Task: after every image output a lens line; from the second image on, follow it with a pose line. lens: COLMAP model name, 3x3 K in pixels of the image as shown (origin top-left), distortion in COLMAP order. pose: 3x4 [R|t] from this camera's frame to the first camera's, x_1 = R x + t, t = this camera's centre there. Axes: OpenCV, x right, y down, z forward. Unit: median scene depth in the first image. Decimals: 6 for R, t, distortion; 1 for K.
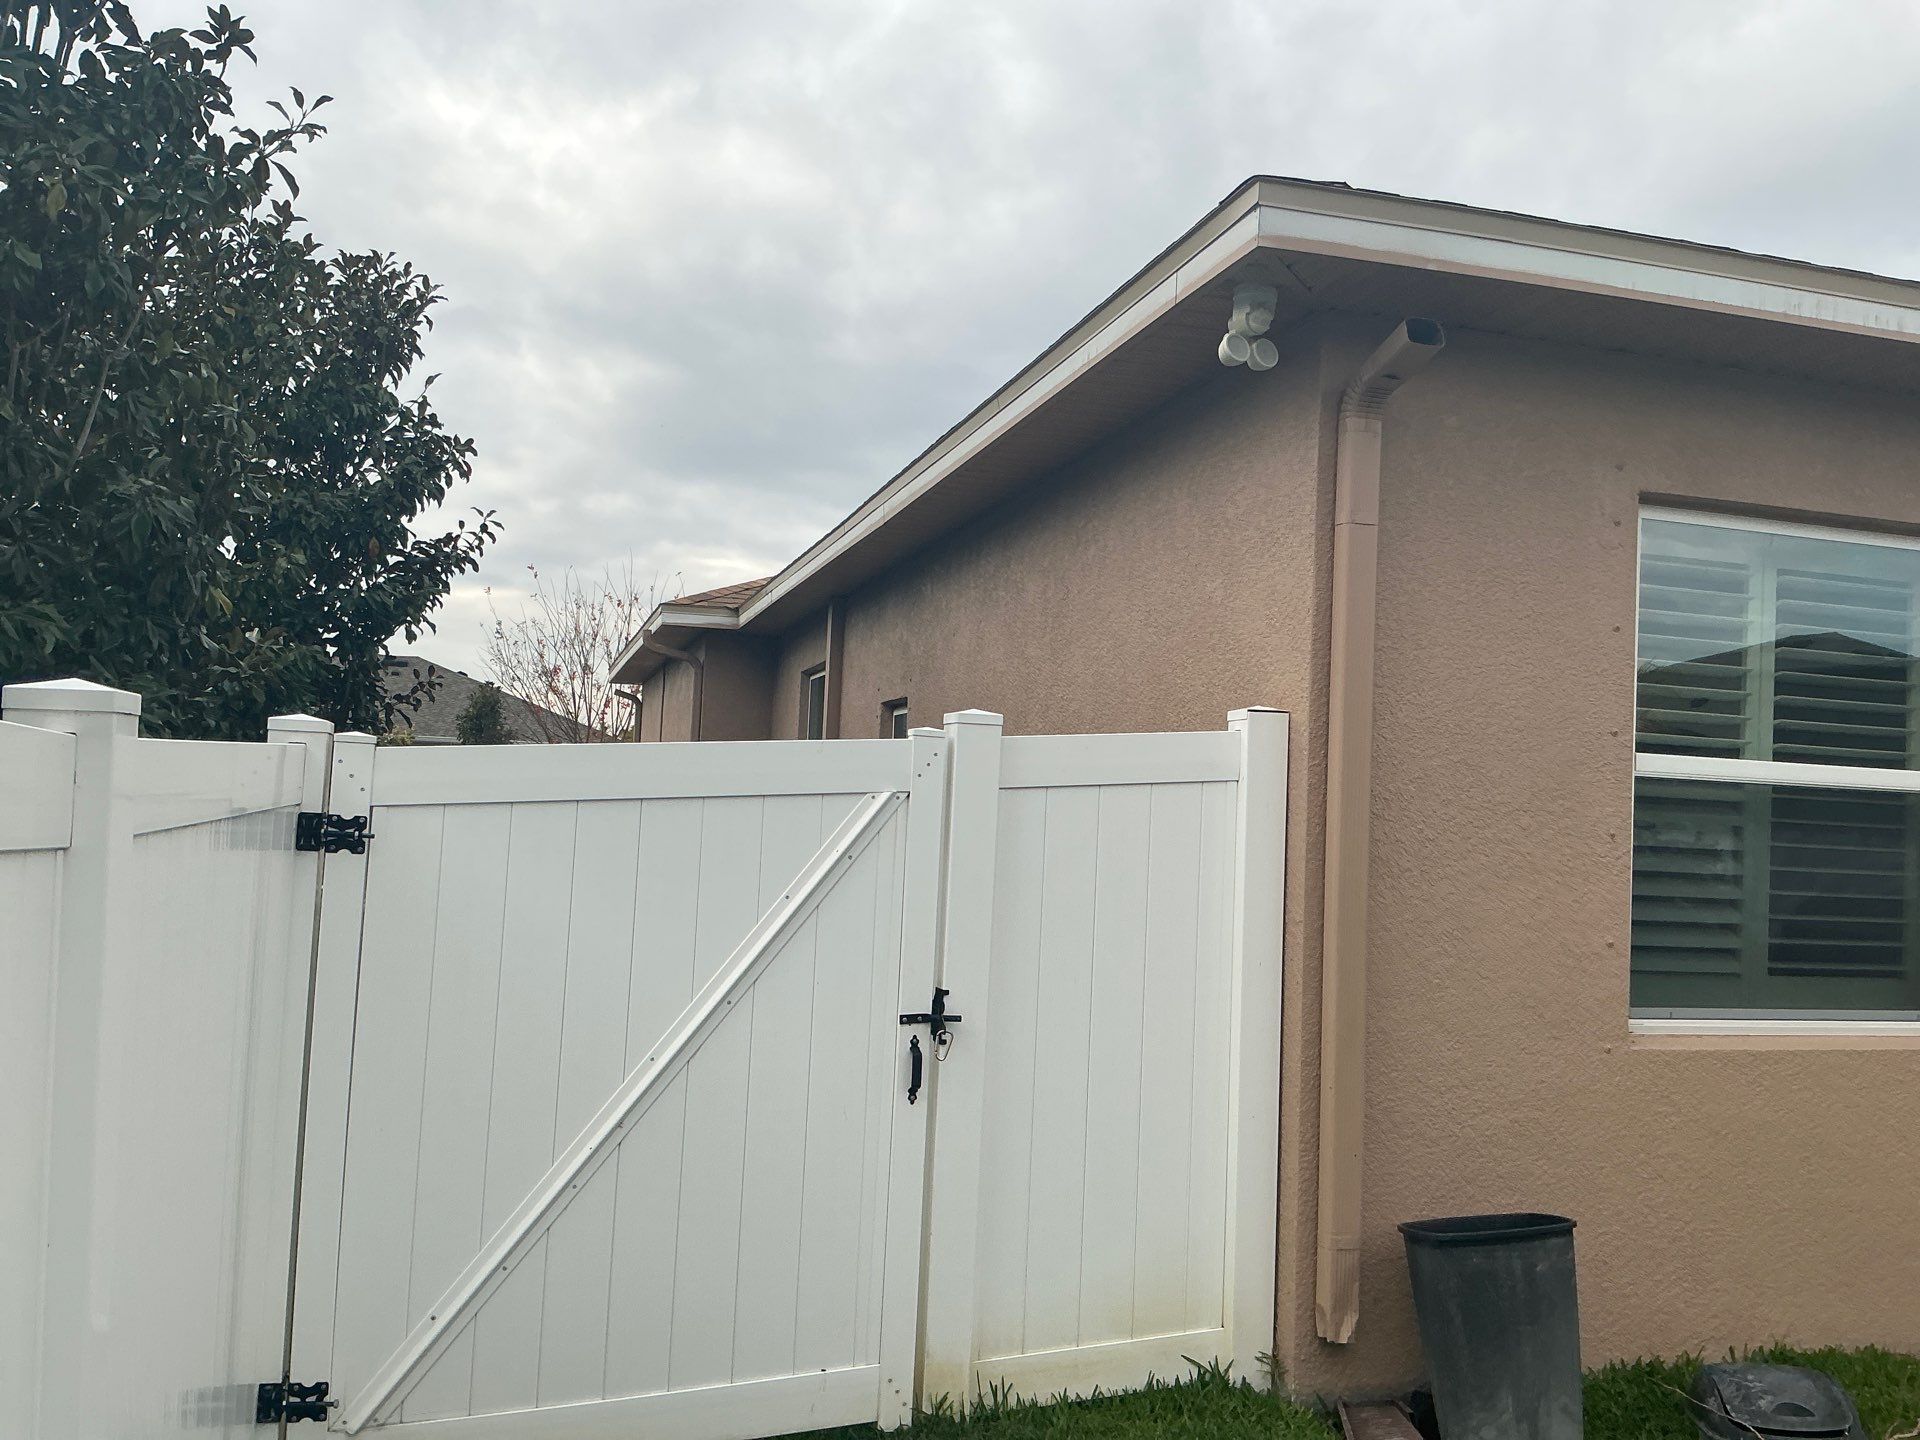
lens RADIAL K [[1566.4, 0, 960.0], [0, 1566.4, 720.0], [0, 0, 1]] dist [0.094722, -0.169715]
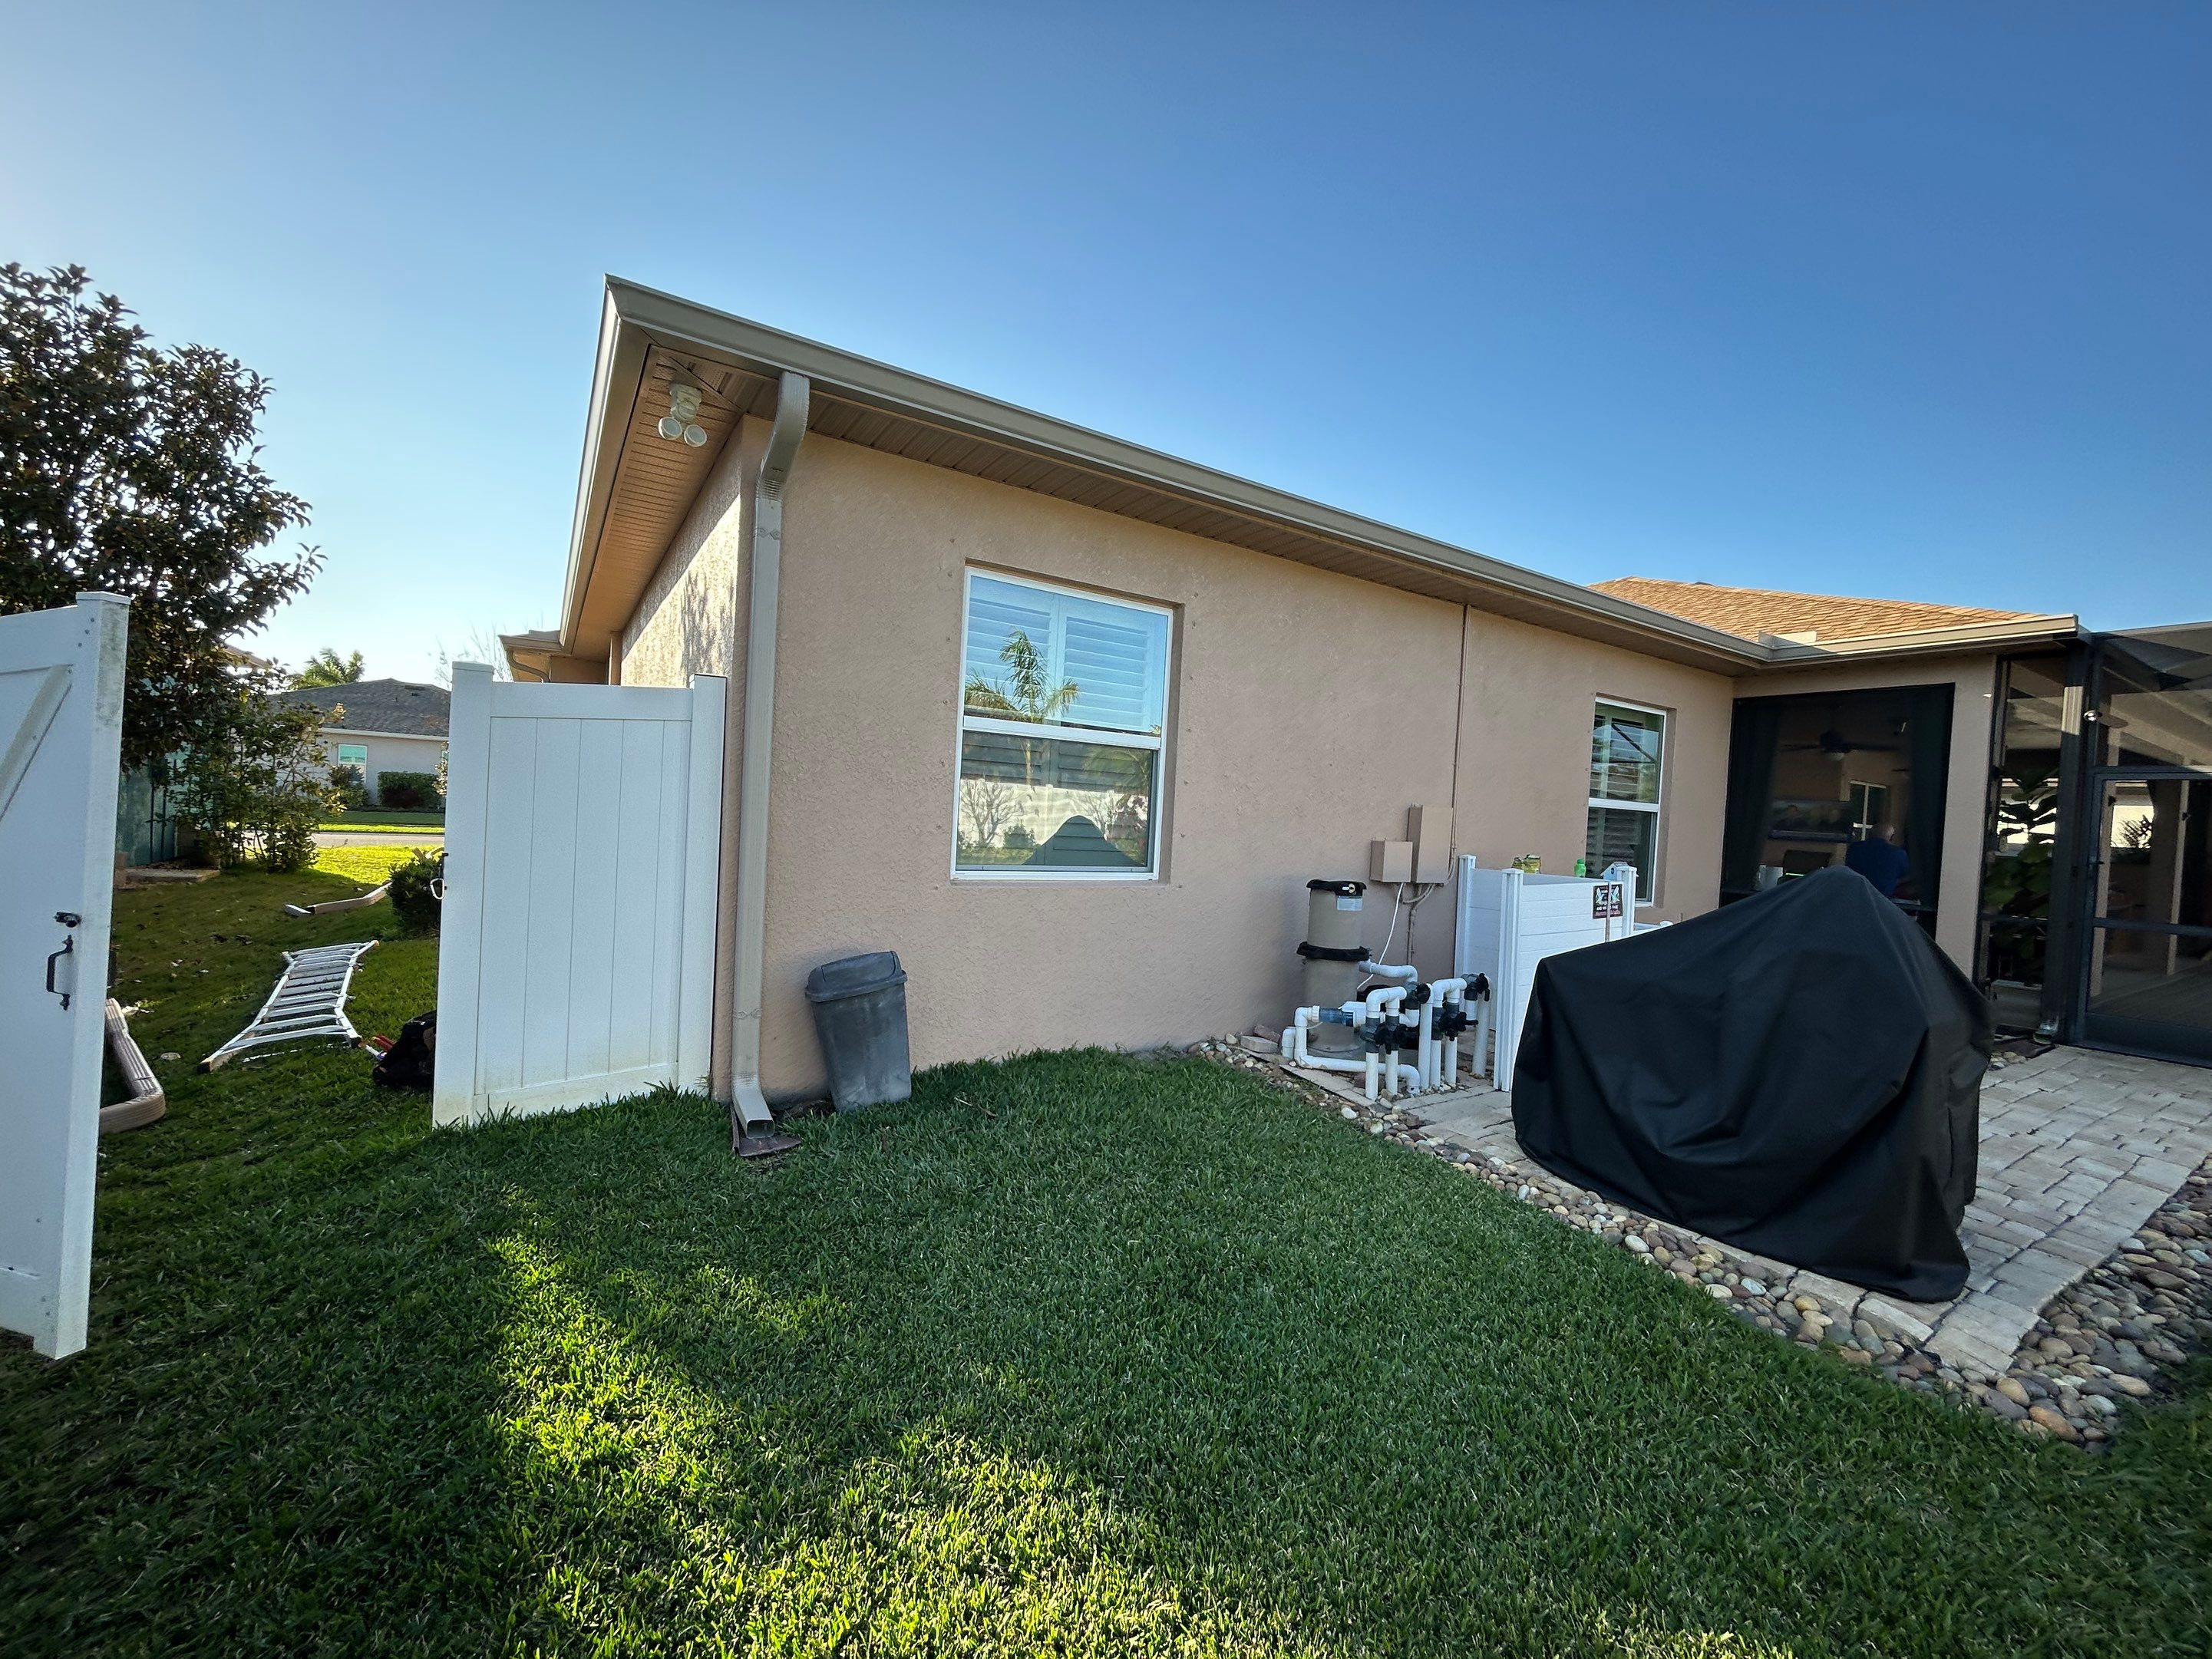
lens RADIAL K [[883.8, 0, 1090.8], [0, 883.8, 835.7], [0, 0, 1]] dist [-0.000410, -0.000092]
pose [[0.961433, -0.000646, 0.275038, 0.319617], [-0.027548, 0.994742, 0.098635, 0.054279], [-0.273655, -0.102408, 0.956361, 0.050126]]
